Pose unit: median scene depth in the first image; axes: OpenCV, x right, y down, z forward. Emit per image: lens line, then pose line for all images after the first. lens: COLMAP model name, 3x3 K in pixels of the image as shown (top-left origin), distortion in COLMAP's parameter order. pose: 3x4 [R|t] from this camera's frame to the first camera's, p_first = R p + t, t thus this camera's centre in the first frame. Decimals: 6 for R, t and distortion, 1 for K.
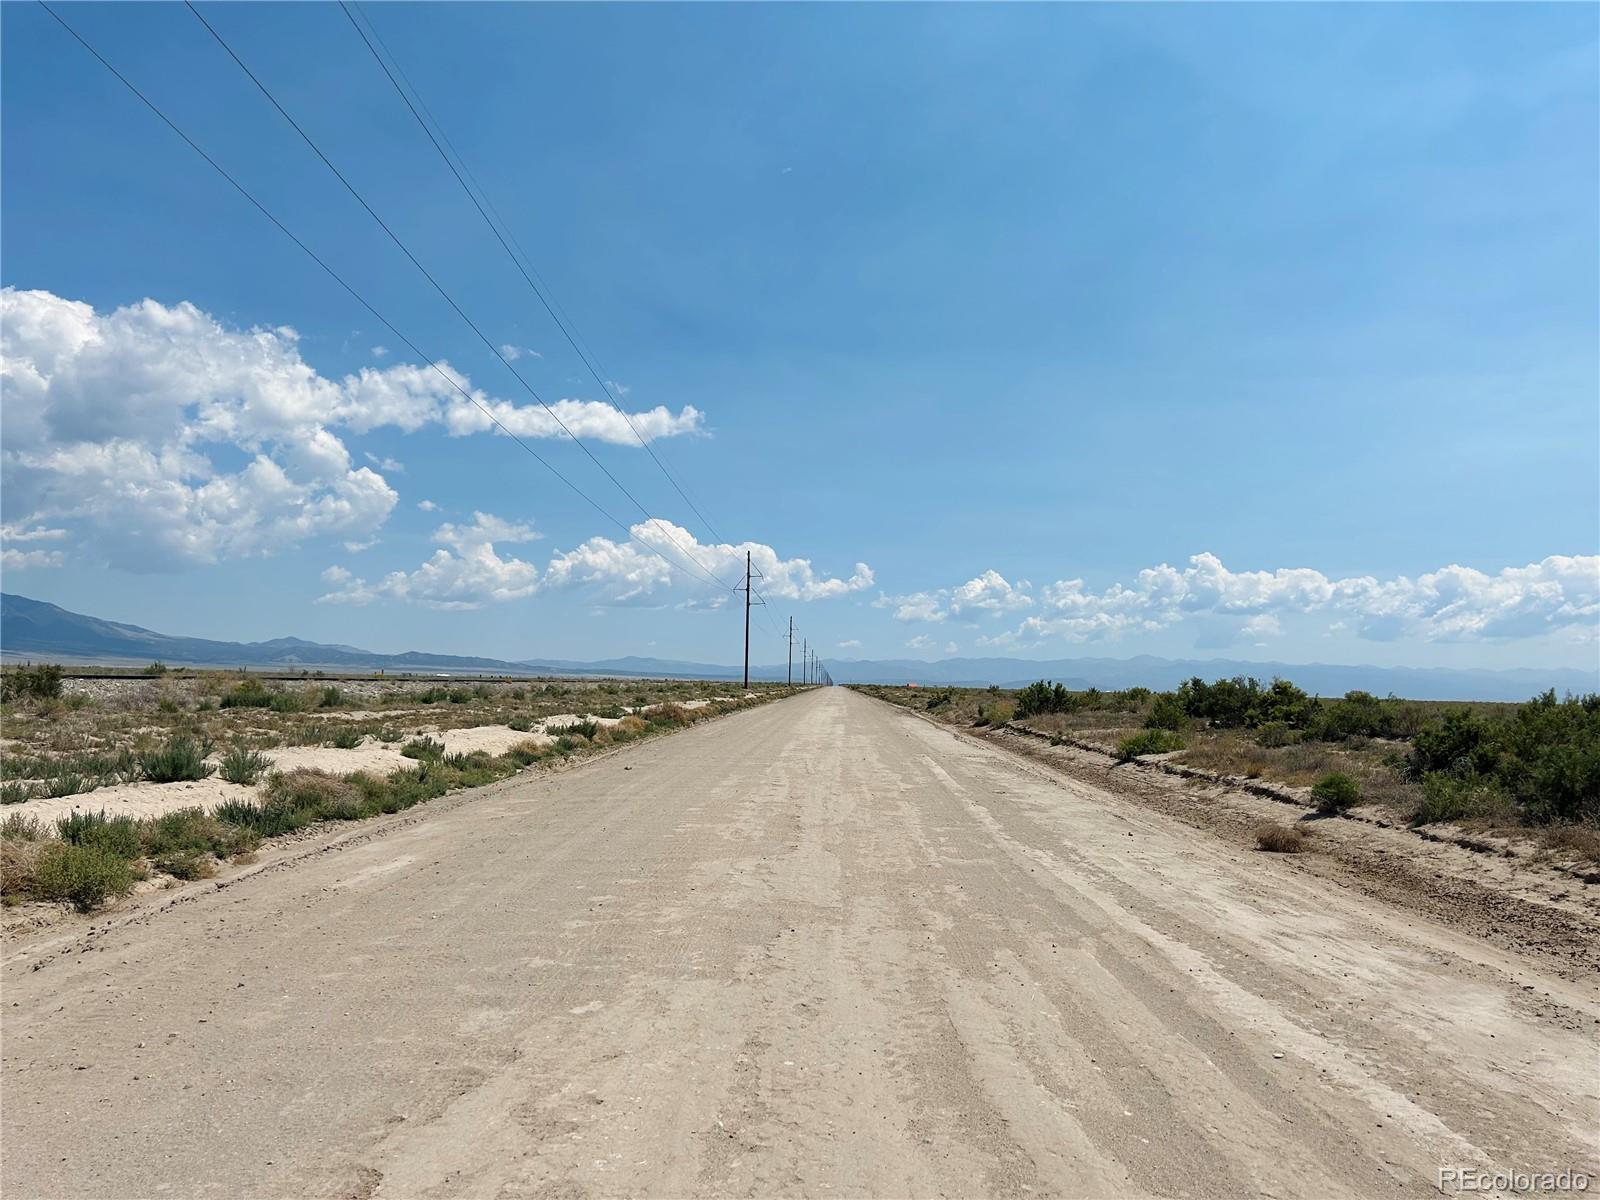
lens RADIAL K [[1202.0, 0, 794.6], [0, 1202.0, 604.2], [0, 0, 1]] dist [0.010432, 0.007793]
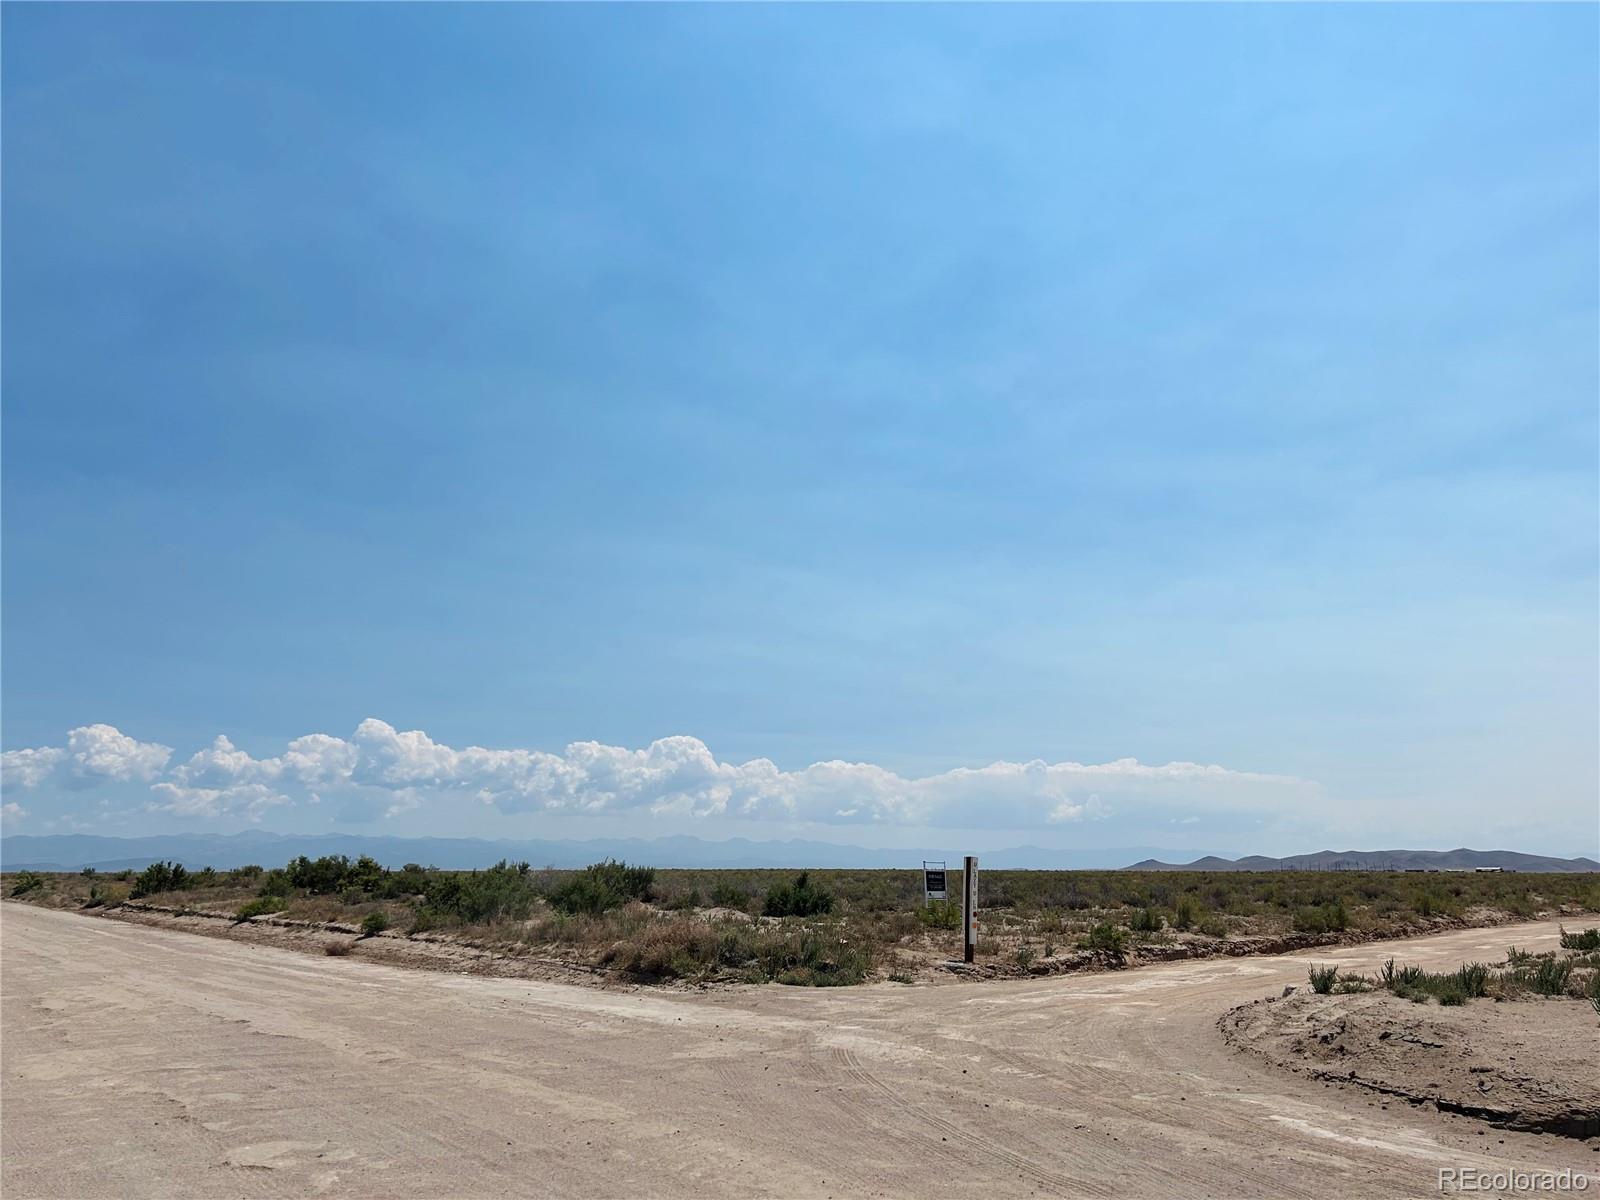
lens RADIAL K [[1202.0, 0, 793.1], [0, 1202.0, 595.8], [0, 0, 1]] dist [0.010432, 0.007793]
pose [[0.766786, 0.114338, 0.631638, -0.137297], [-0.019221, 0.987657, -0.155451, -0.029955], [-0.641615, 0.107057, 0.759519, -0.430955]]
